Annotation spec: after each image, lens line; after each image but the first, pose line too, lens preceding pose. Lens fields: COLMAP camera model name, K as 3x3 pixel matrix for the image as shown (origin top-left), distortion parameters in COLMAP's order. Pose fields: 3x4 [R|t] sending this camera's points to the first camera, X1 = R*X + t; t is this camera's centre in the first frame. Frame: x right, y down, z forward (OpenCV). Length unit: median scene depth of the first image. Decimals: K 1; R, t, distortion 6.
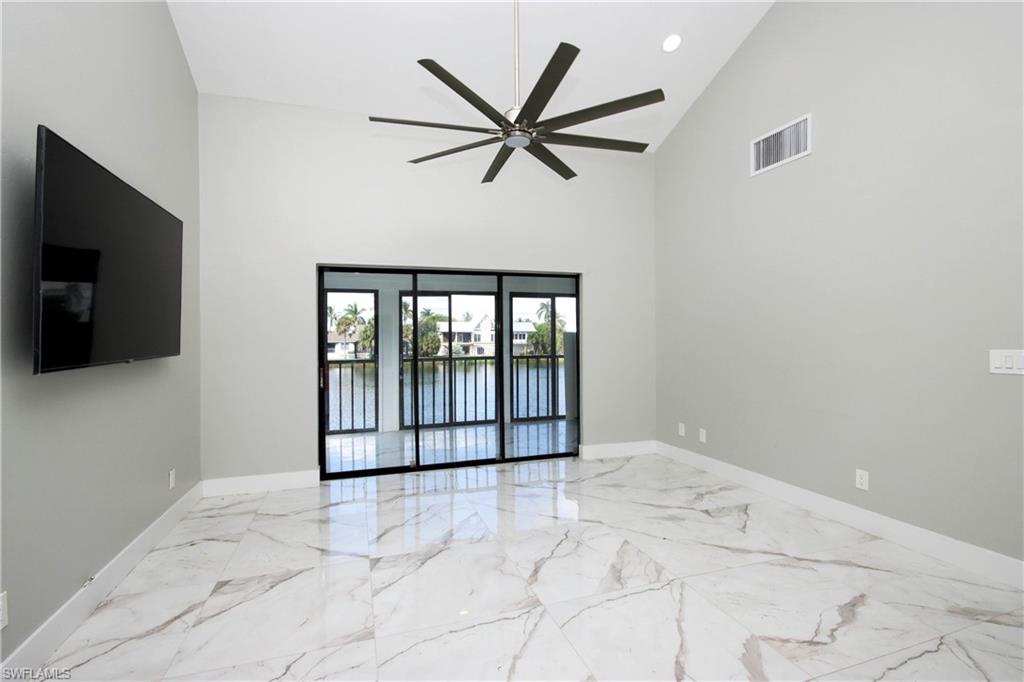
lens RADIAL K [[491.2, 0, 512.0], [0, 491.2, 341.0], [0, 0, 1]] dist [-0.000016, 0.000066]
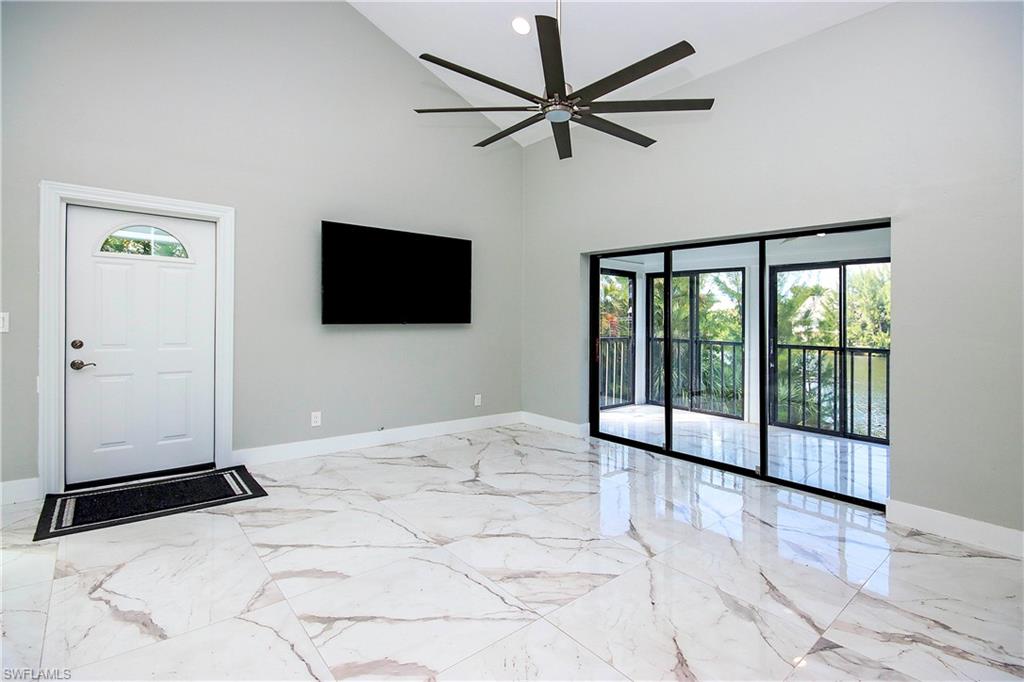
lens RADIAL K [[472.2, 0, 494.8], [0, 472.2, 312.5], [0, 0, 1]] dist [-0.002367, -0.000182]
pose [[0.359522, 0.008965, -0.933093, 0.797272], [-0.031073, 0.999514, -0.002370, -0.003835], [0.932619, 0.029846, 0.359626, 0.499598]]
